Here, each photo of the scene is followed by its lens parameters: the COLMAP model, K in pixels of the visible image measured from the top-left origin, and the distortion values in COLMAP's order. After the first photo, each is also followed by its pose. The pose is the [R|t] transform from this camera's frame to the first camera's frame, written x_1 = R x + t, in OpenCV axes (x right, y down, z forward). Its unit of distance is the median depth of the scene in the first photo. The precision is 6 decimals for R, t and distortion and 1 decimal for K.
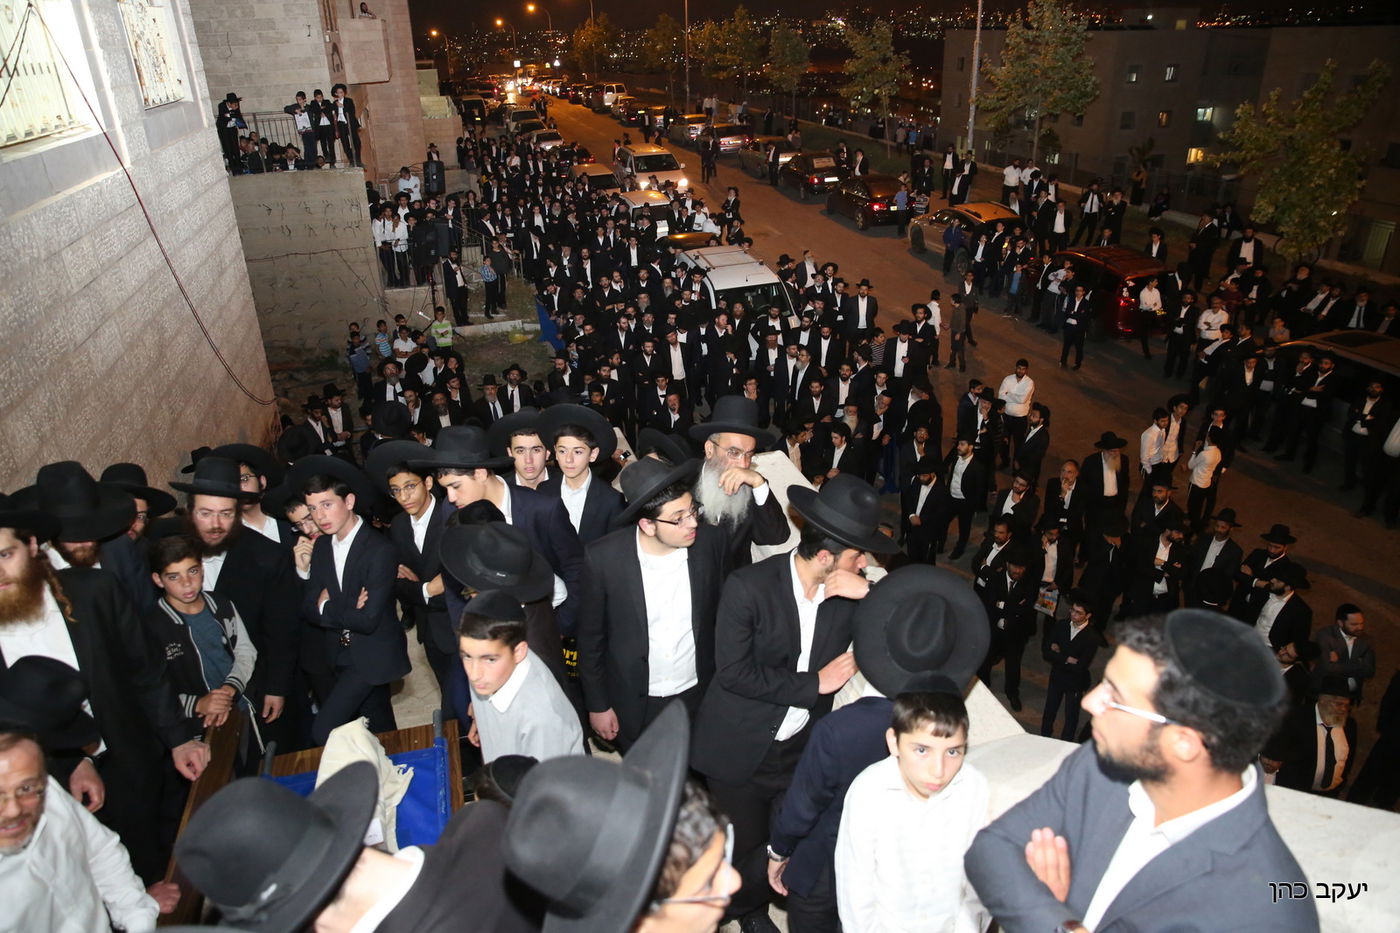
lens RADIAL K [[917.2, 0, 700.0], [0, 917.2, 466.5], [0, 0, 1]] dist [-0.029208, -0.000199]
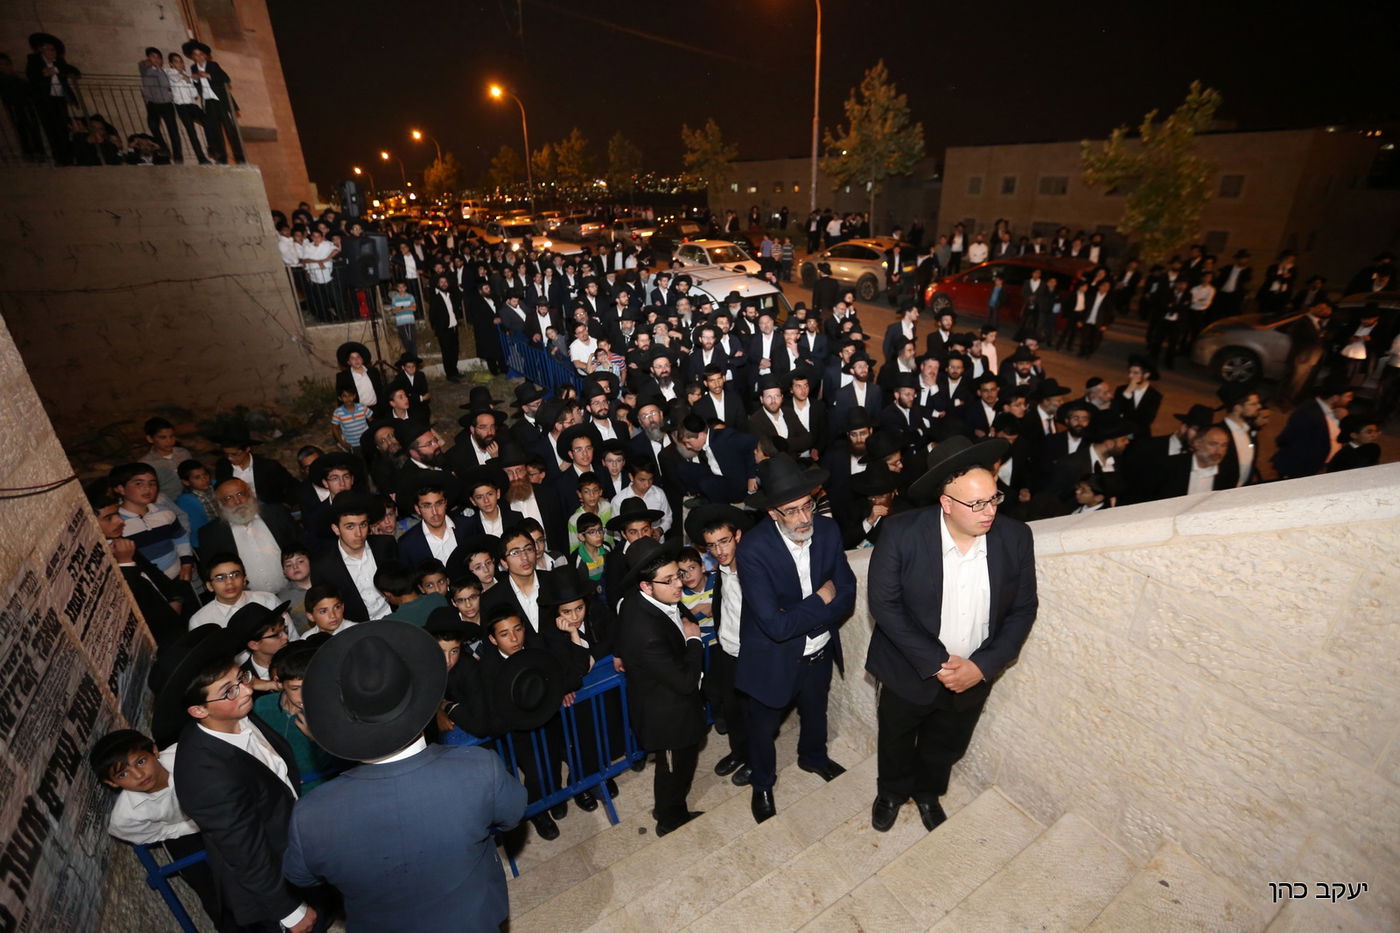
lens RADIAL K [[639.4, 0, 700.0], [0, 639.4, 466.5], [0, 0, 1]] dist [-0.000975, -0.000323]
pose [[0.967163, -0.107589, 0.230260, -0.152775], [0.112892, 0.993558, -0.009944, -0.027723], [-0.227707, 0.035612, 0.973078, 0.379407]]
